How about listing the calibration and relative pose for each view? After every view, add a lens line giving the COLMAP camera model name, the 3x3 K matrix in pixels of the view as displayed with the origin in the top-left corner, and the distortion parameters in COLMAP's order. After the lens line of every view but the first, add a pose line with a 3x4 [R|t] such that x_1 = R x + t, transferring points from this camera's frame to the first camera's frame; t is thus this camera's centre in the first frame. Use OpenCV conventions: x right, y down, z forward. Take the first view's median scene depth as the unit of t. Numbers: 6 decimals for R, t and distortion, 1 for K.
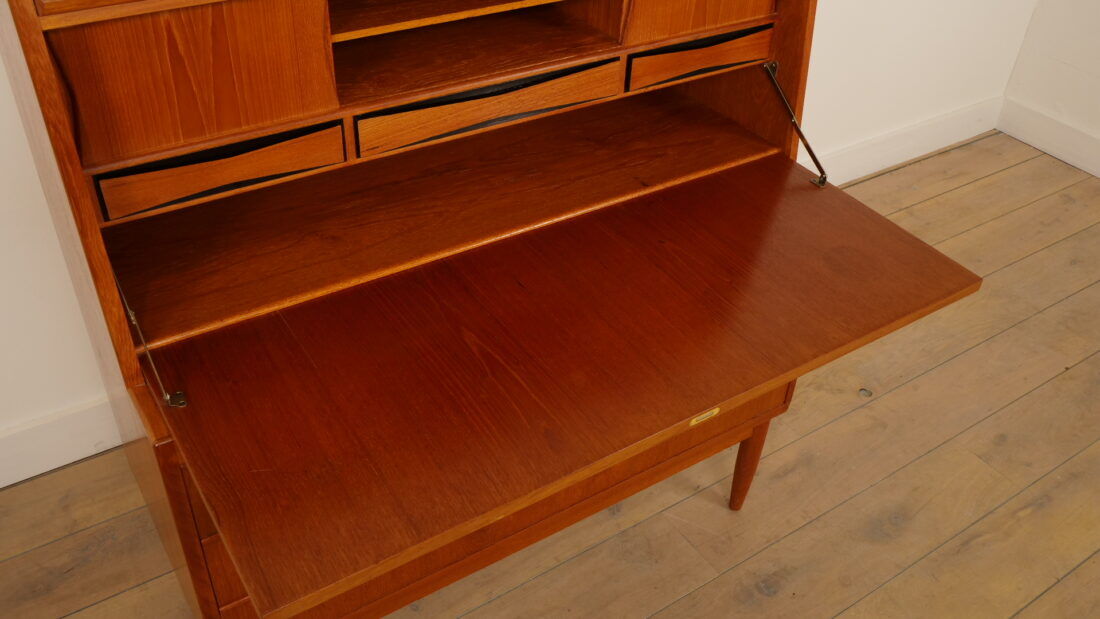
lens RADIAL K [[943.3, 0, 550.0], [0, 943.3, 309.5], [0, 0, 1]] dist [-0.029050, 0.005850]
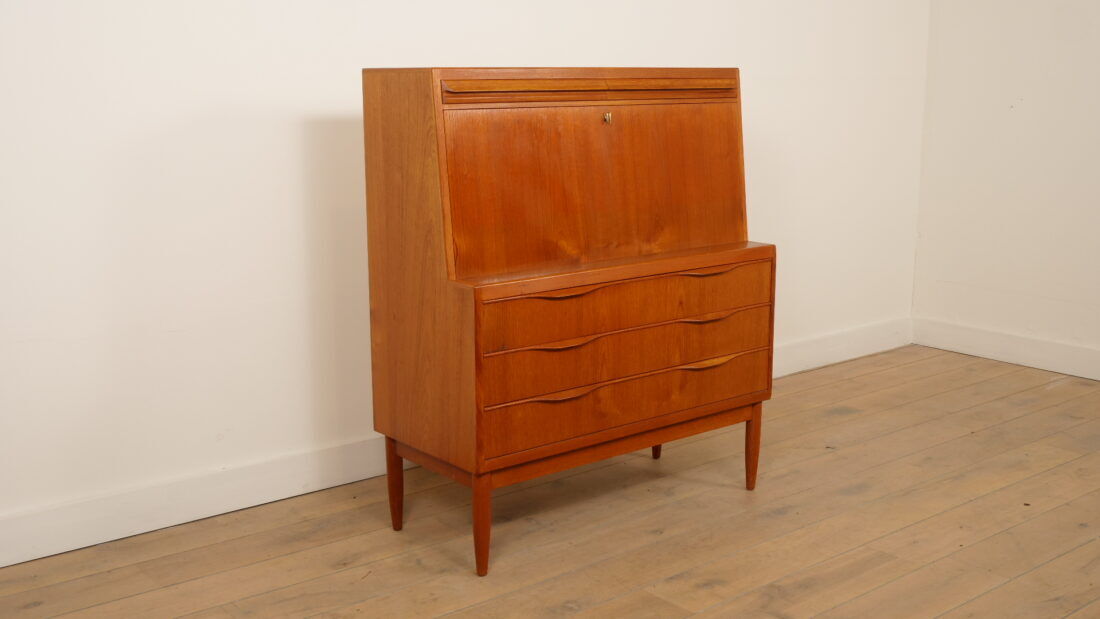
lens RADIAL K [[1165.7, 0, 550.5], [0, 1165.7, 315.6], [0, 0, 1]] dist [-0.003745, 0.032819]
pose [[0.994259, -0.067512, 0.083011, -0.257580], [0.096757, 0.898517, -0.428142, 0.750489], [-0.045682, 0.433716, 0.899891, -0.769982]]
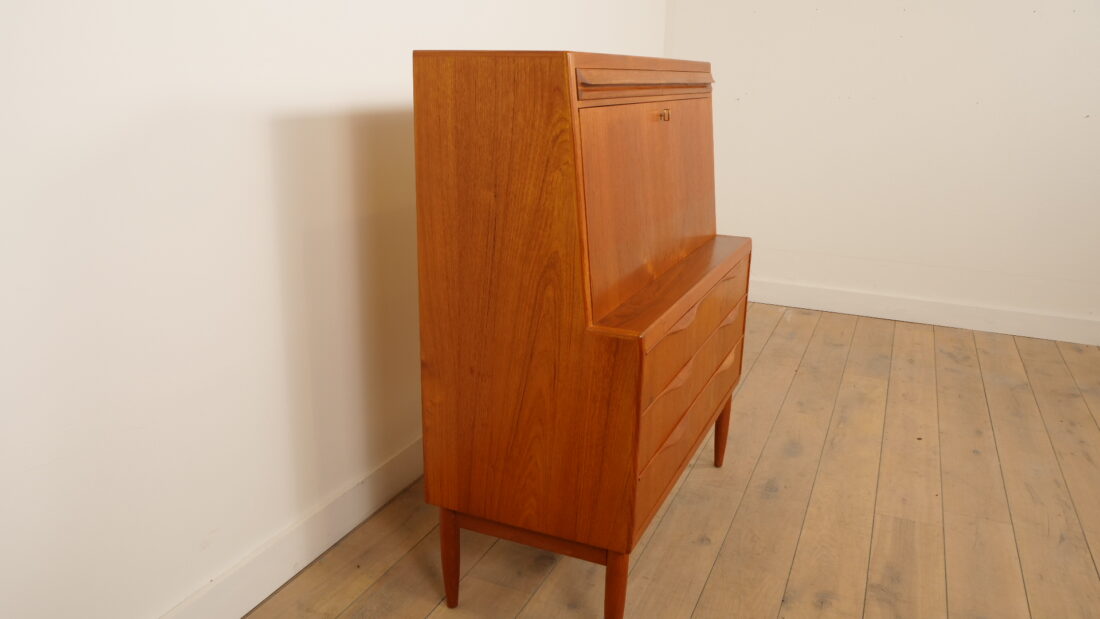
lens RADIAL K [[816.3, 0, 544.4], [0, 816.3, 310.4], [0, 0, 1]] dist [-0.043297, 0.001435]
pose [[0.846449, -0.178087, 0.501806, -0.713633], [0.338187, 0.907729, -0.248310, 0.224666], [-0.411283, 0.379886, 0.828573, -0.101820]]
